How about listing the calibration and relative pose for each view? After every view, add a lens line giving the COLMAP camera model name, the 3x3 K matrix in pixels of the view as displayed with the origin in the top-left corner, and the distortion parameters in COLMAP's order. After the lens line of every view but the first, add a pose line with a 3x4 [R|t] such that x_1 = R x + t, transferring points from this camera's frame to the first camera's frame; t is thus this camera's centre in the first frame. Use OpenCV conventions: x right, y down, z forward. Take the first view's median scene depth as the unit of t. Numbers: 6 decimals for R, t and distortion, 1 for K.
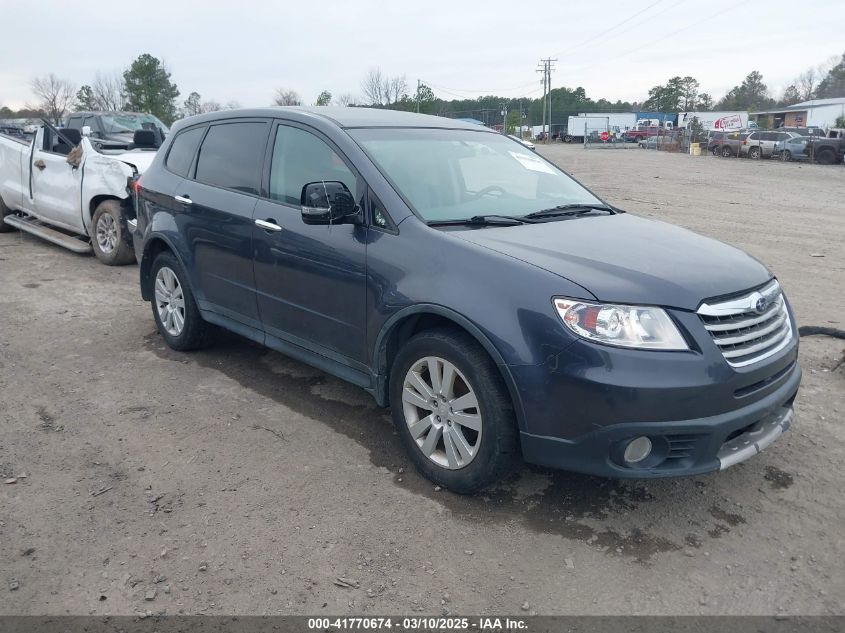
lens RADIAL K [[662.3, 0, 437.8], [0, 662.3, 318.2], [0, 0, 1]] dist [0.043761, -0.020799]
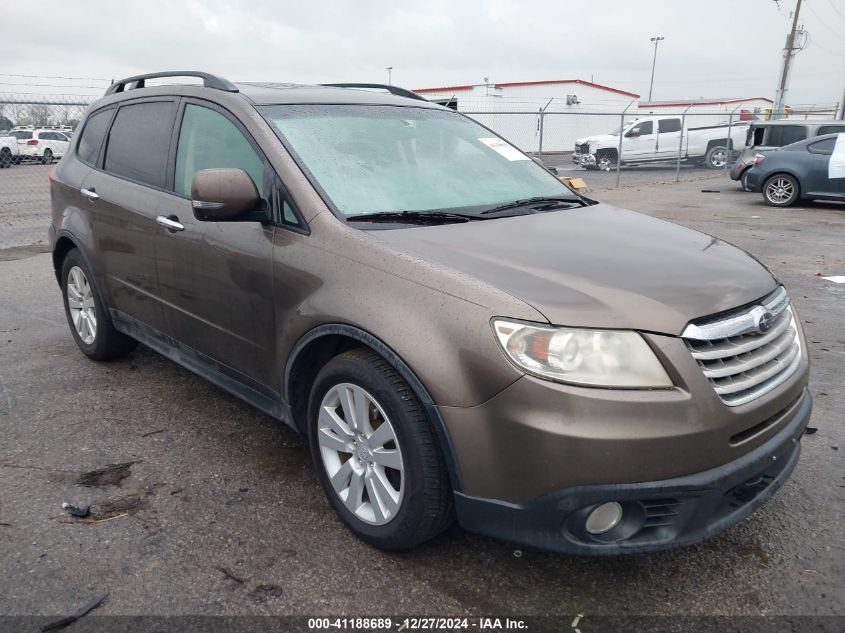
lens RADIAL K [[662.3, 0, 414.5], [0, 662.3, 322.7], [0, 0, 1]] dist [0.043761, -0.020799]
pose [[0.999890, -0.007223, -0.012987, 0.083994], [0.007488, 0.999764, 0.020416, -0.038241], [0.012836, -0.020511, 0.999707, 0.210524]]
